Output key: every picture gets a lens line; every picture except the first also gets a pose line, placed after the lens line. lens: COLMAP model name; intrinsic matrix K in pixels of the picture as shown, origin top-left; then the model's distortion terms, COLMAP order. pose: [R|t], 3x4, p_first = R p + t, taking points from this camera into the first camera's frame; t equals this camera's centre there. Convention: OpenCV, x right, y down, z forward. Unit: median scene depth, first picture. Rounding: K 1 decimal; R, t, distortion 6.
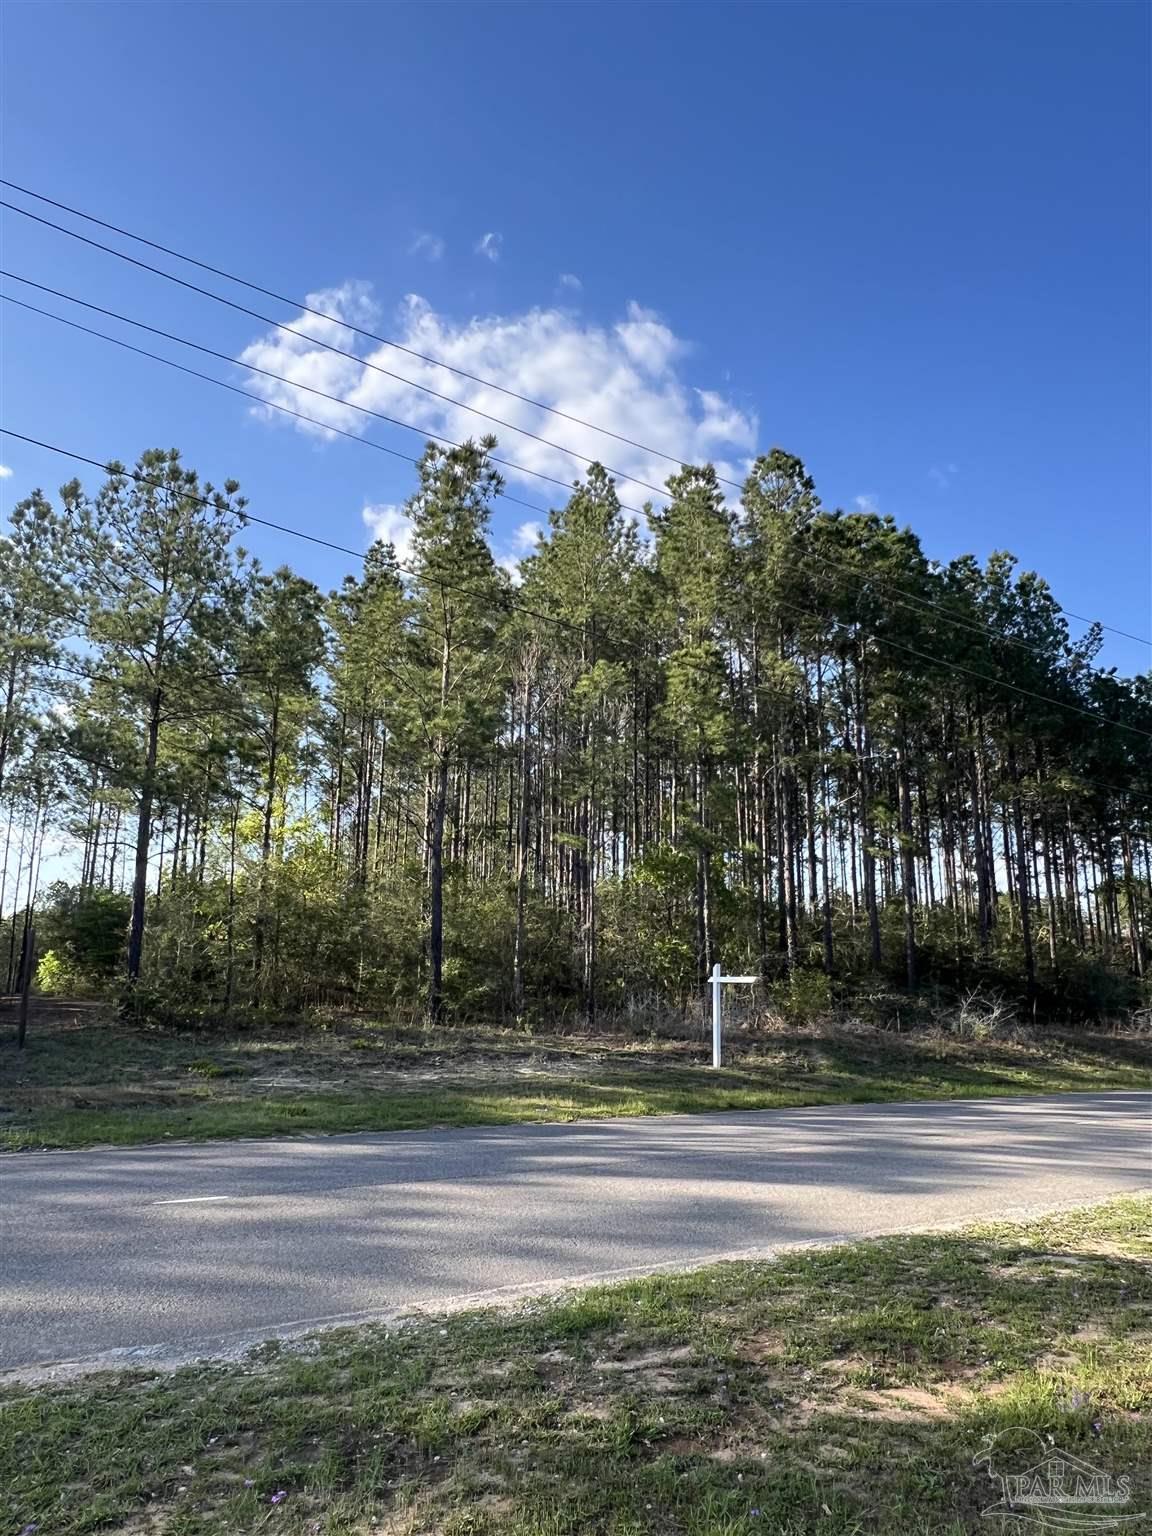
lens RADIAL K [[1045.6, 0, 584.2], [0, 1045.6, 767.1], [0, 0, 1]] dist [-0.005234, 0.001404]
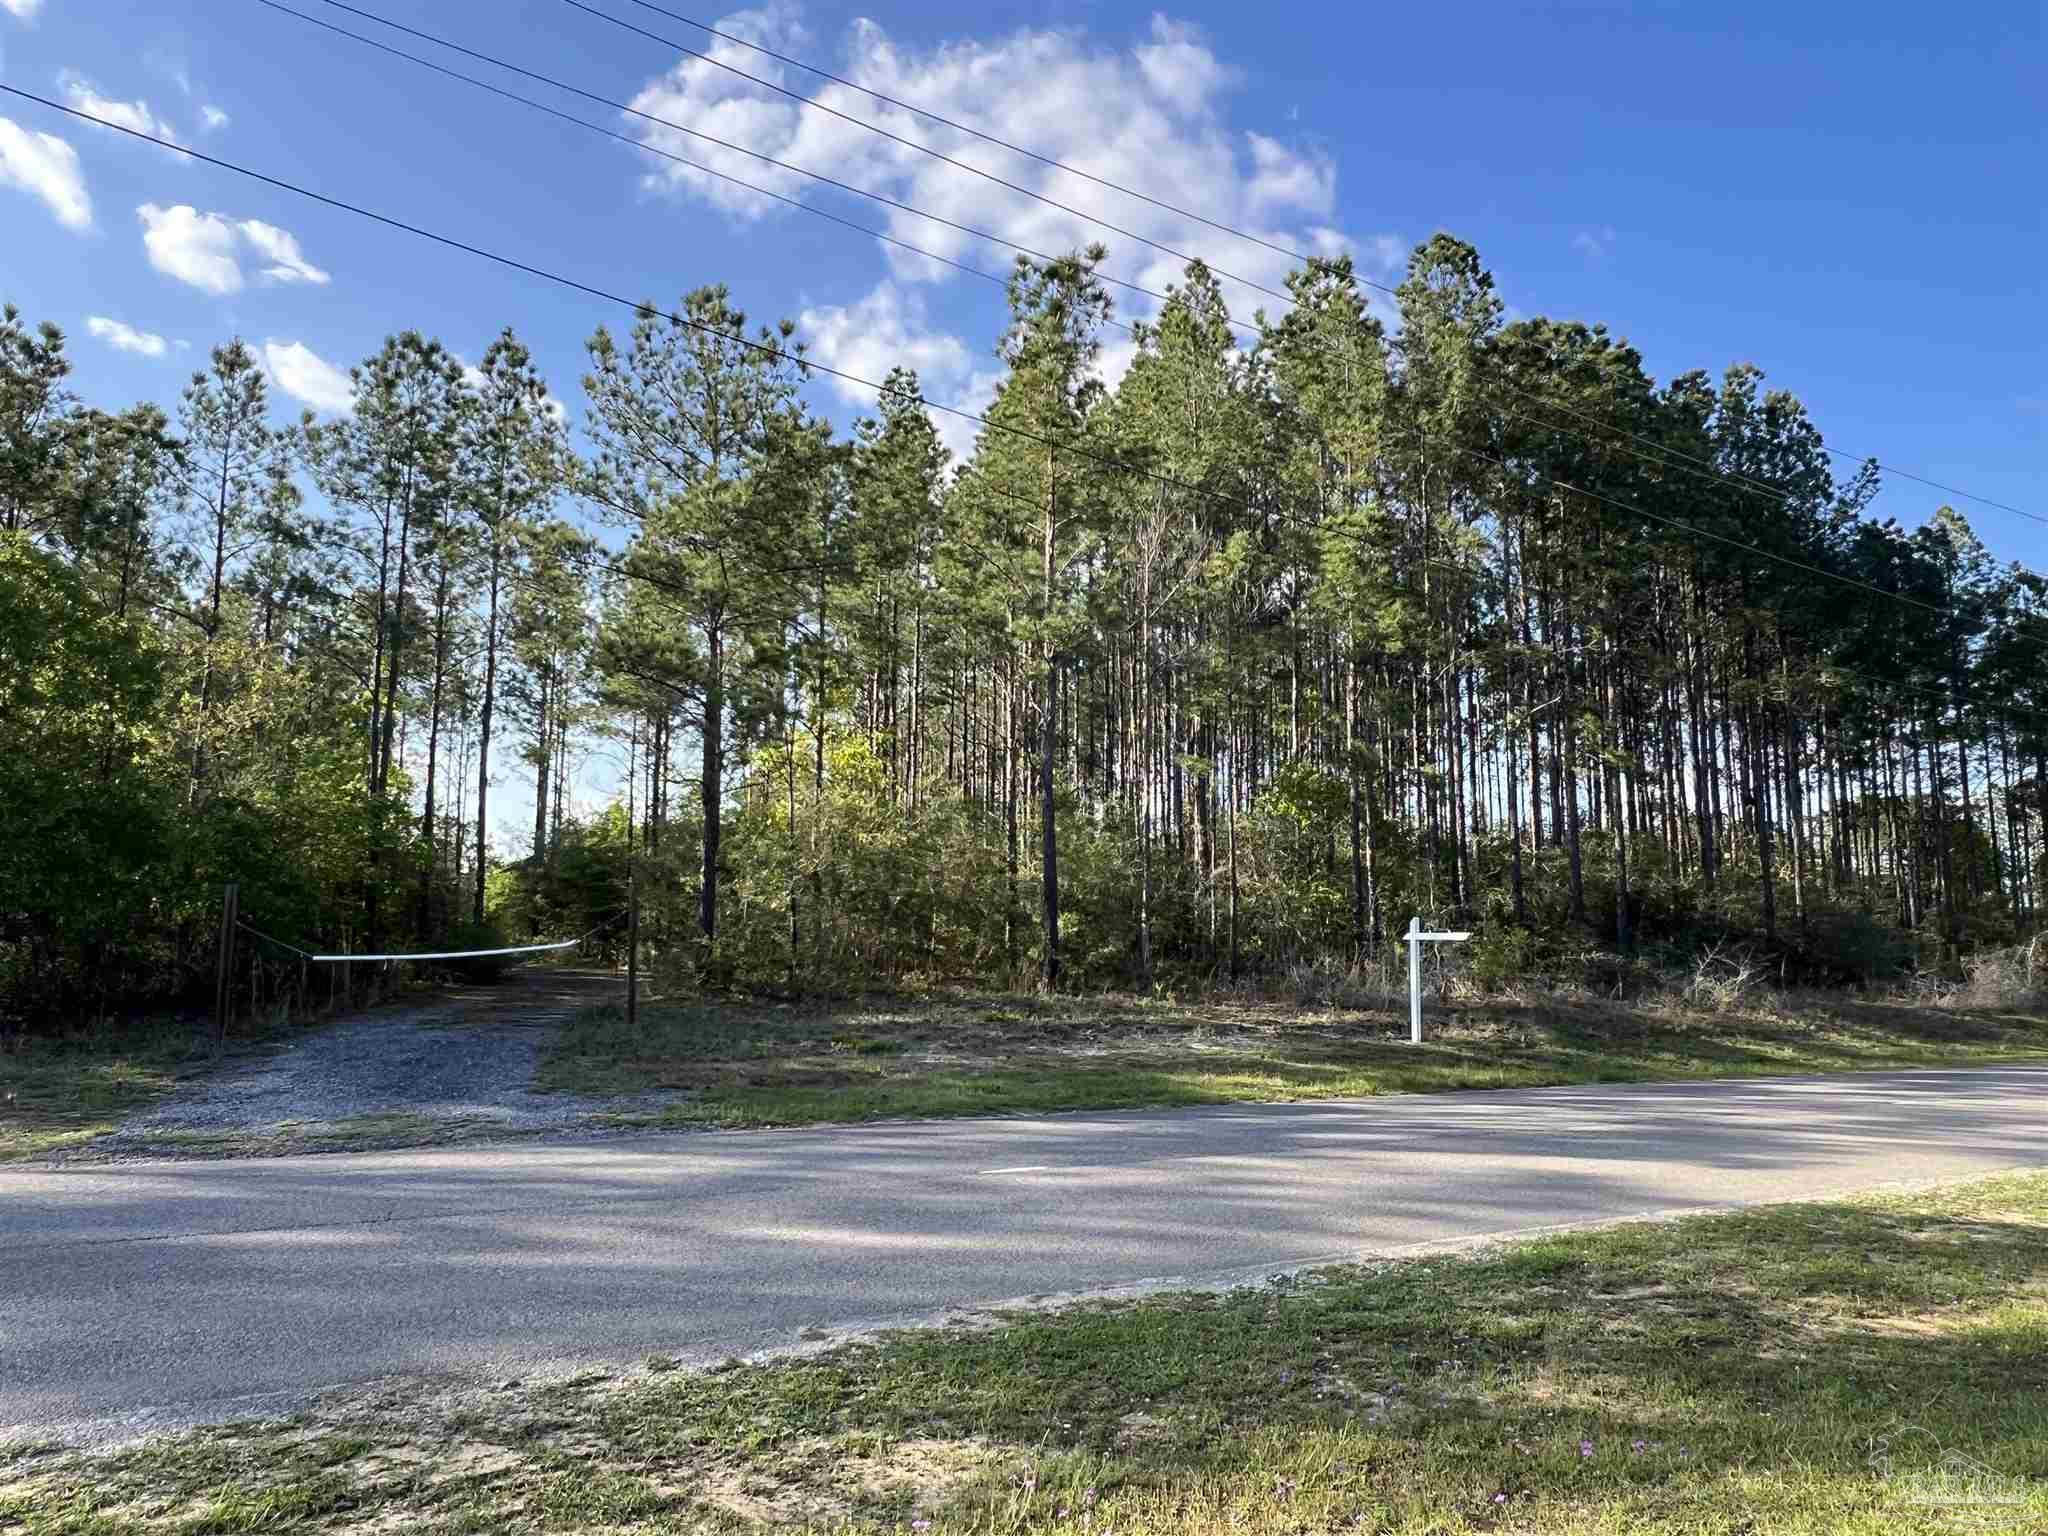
lens RADIAL K [[1394.2, 0, 1056.8], [0, 1394.2, 781.4], [0, 0, 1]] dist [-0.005234, 0.001404]
pose [[0.998556, -0.012946, -0.052138, -0.069316], [0.017558, 0.995878, 0.088991, -0.013559], [0.050771, -0.089778, 0.994667, -0.060874]]
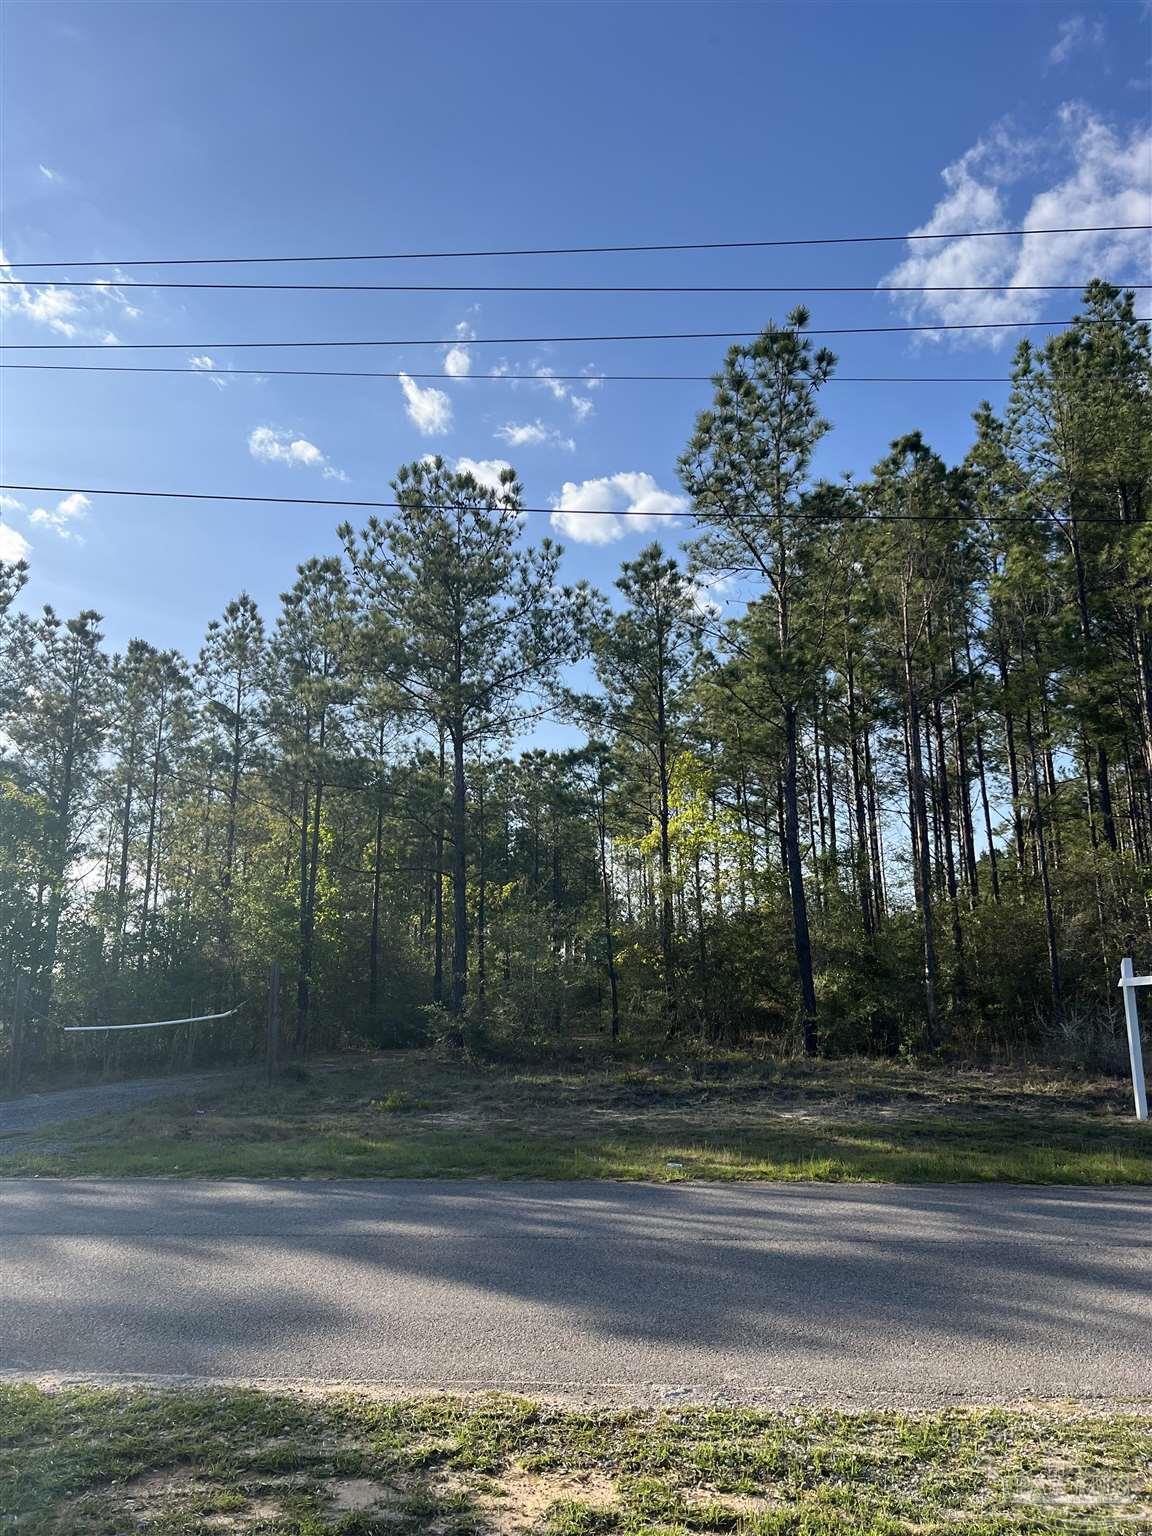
lens RADIAL K [[1161.3, 0, 563.1], [0, 1161.3, 767.4], [0, 0, 1]] dist [0.058520, -0.064932]
pose [[0.775207, -0.159745, -0.611176, 0.251620], [0.154014, 0.986097, -0.062390, 0.050659], [0.612645, -0.045764, 0.789032, 0.174460]]
